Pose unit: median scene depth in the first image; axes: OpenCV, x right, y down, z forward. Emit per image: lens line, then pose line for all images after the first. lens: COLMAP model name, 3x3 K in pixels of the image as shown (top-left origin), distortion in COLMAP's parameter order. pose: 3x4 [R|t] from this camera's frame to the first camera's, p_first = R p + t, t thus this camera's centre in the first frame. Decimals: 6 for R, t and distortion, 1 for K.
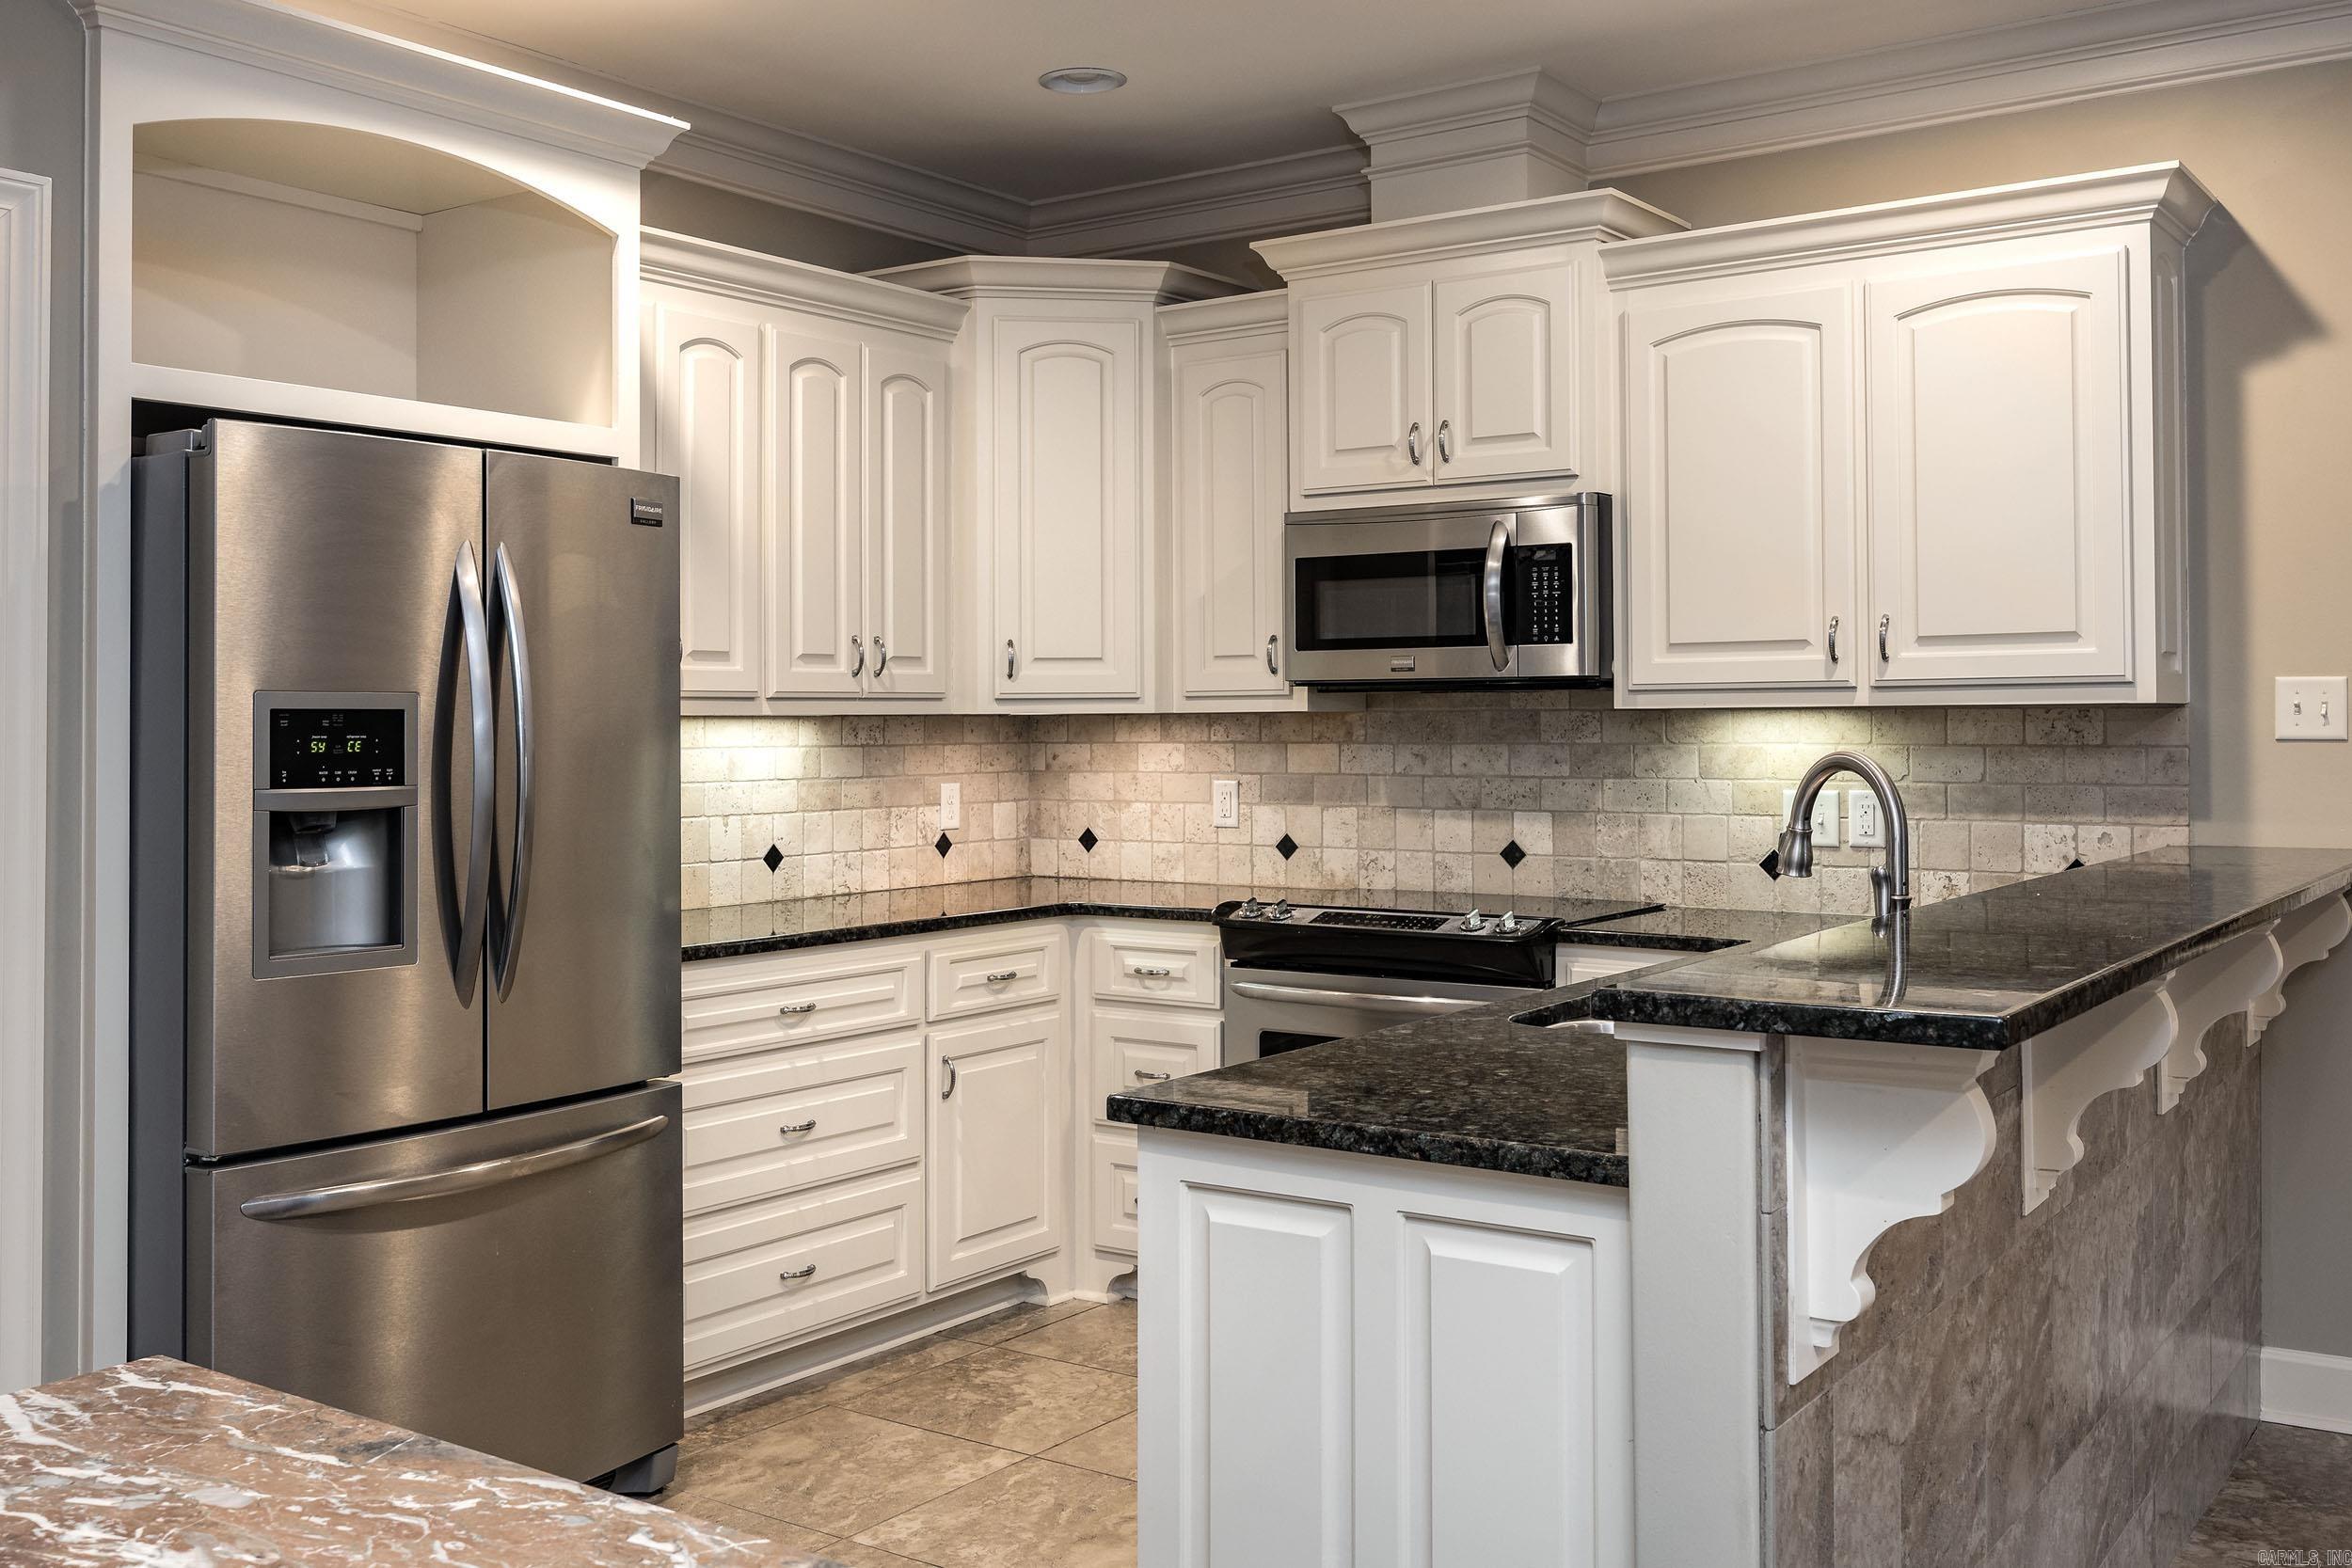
lens RADIAL K [[2108.9, 0, 1118.7], [0, 2108.9, 692.3], [0, 0, 1]] dist [-0.005393, -0.008779]
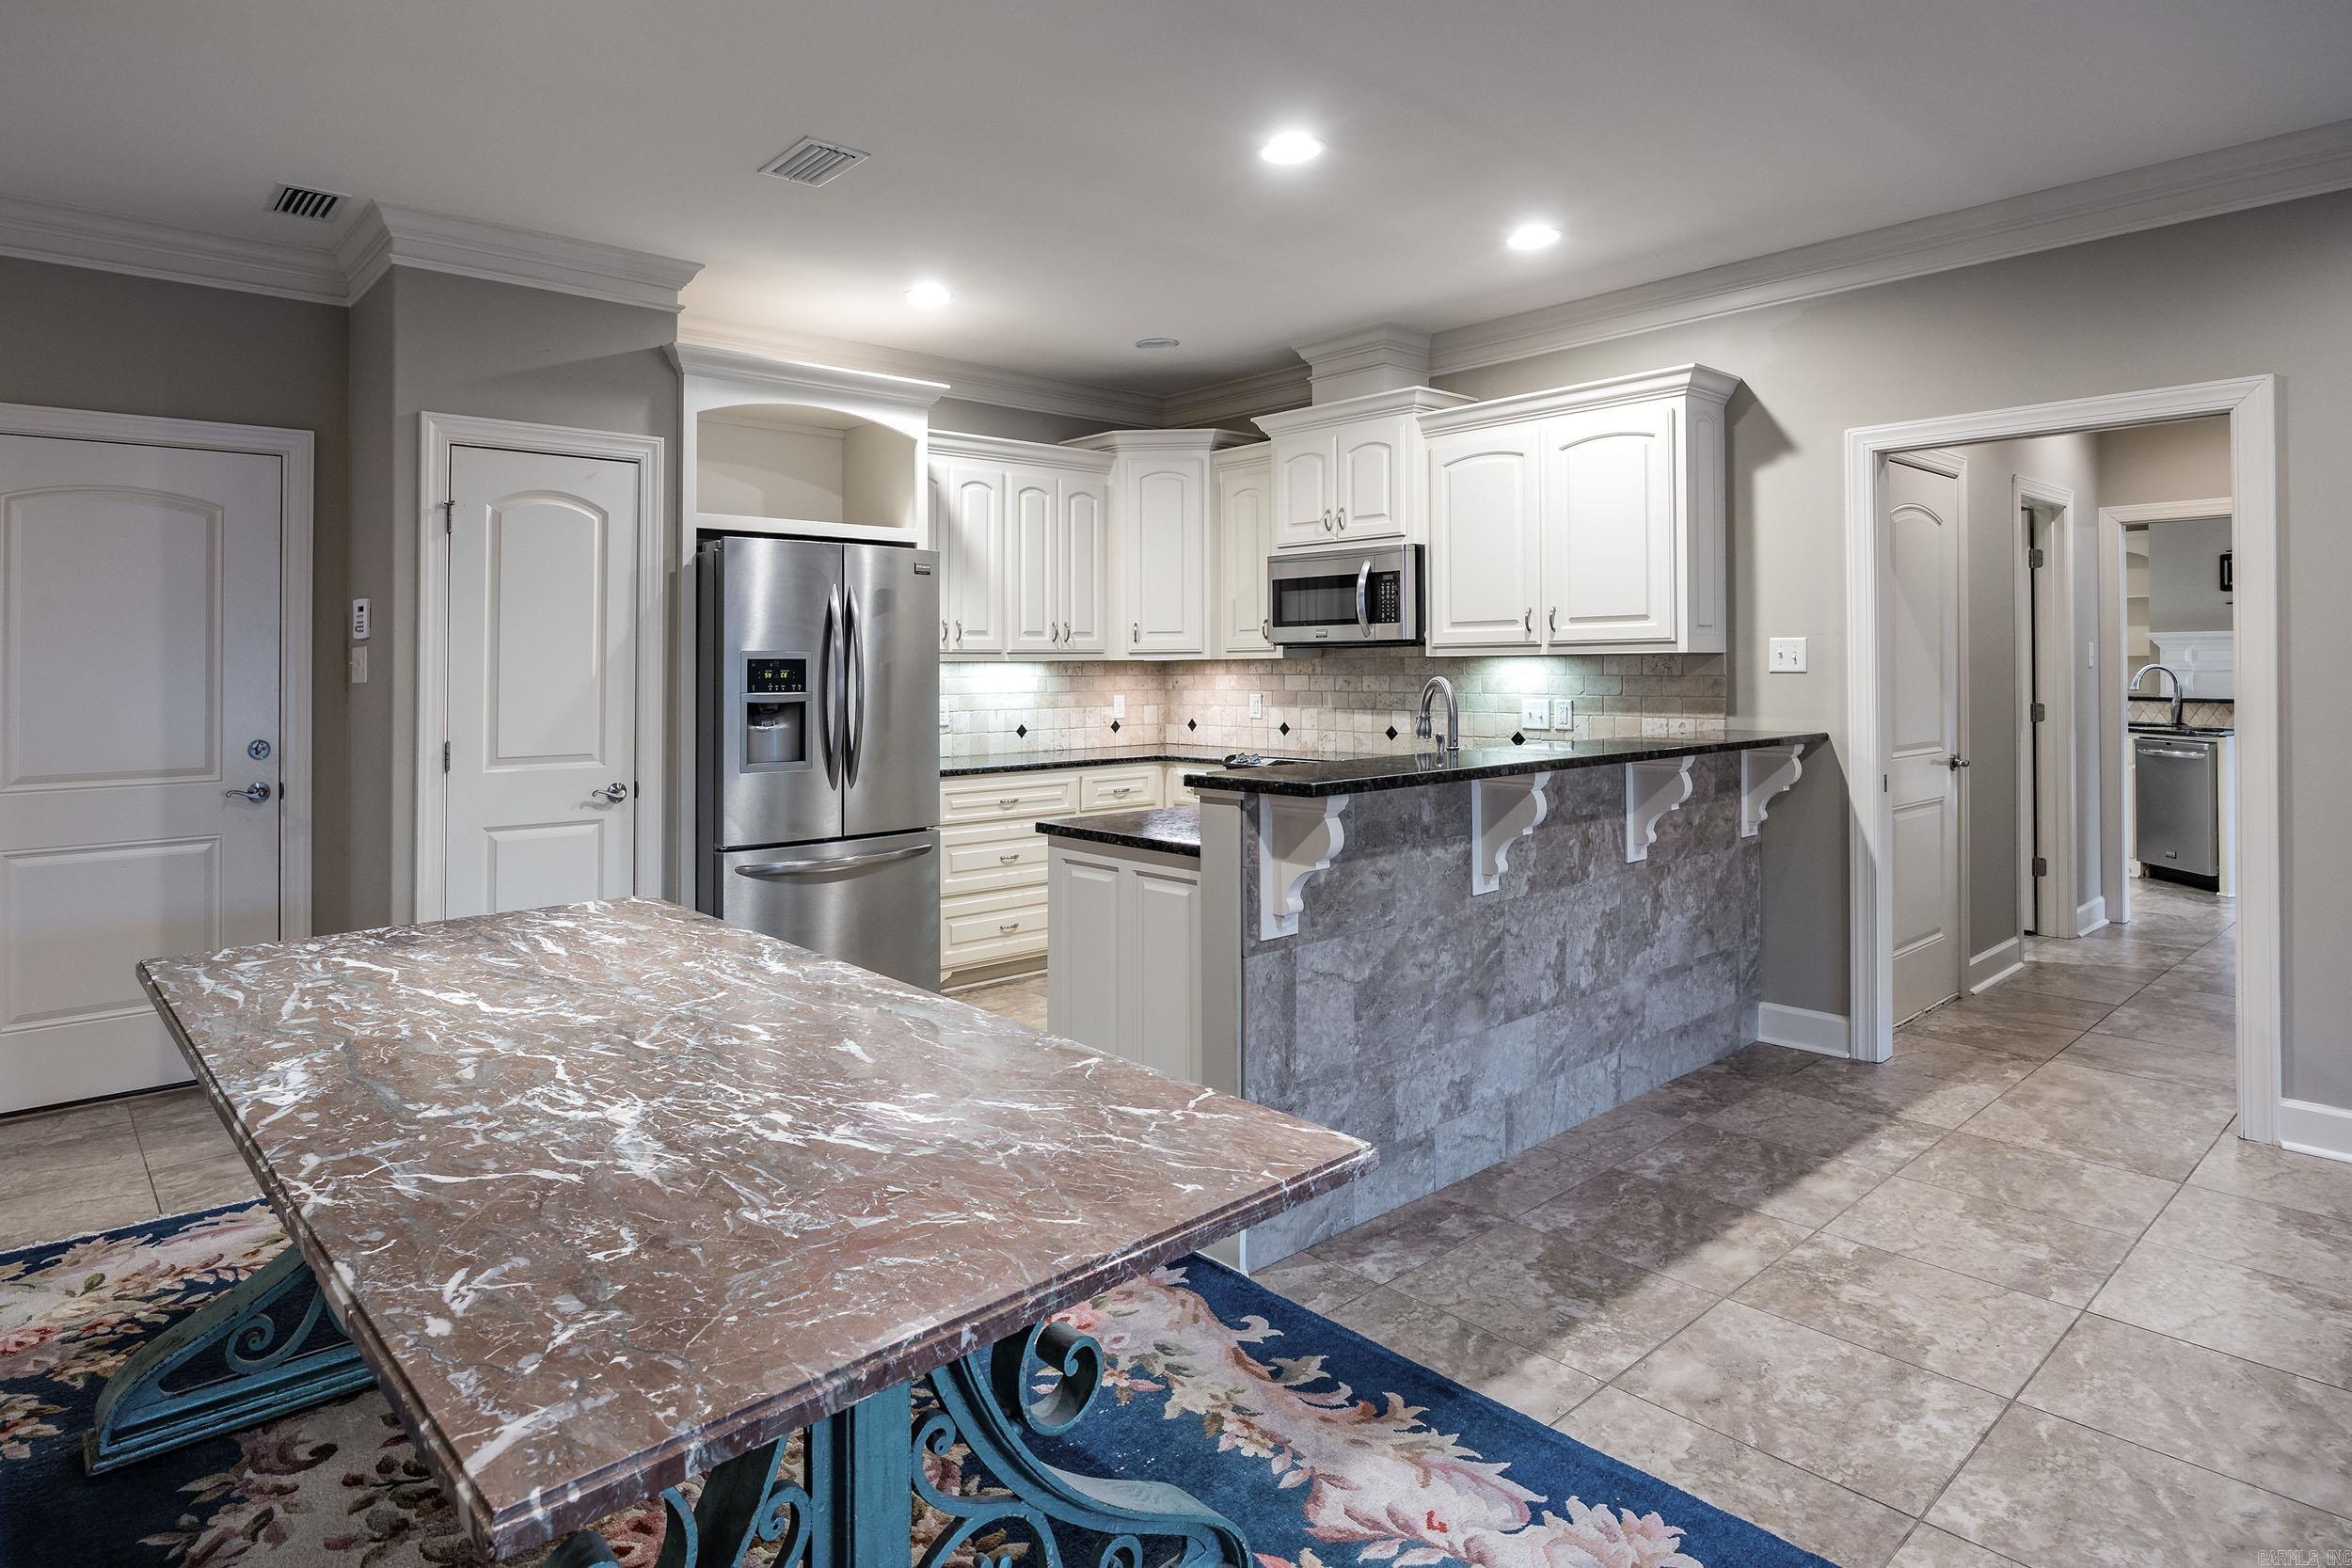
lens RADIAL K [[1254.8, 0, 1065.1], [0, 1254.8, 653.6], [0, 0, 1]] dist [-0.007154, -0.000724]
pose [[0.969289, -0.004155, -0.245890, 0.183154], [0.005488, 0.999974, 0.004735, -0.001857], [0.245864, -0.005939, 0.969286, -0.172800]]
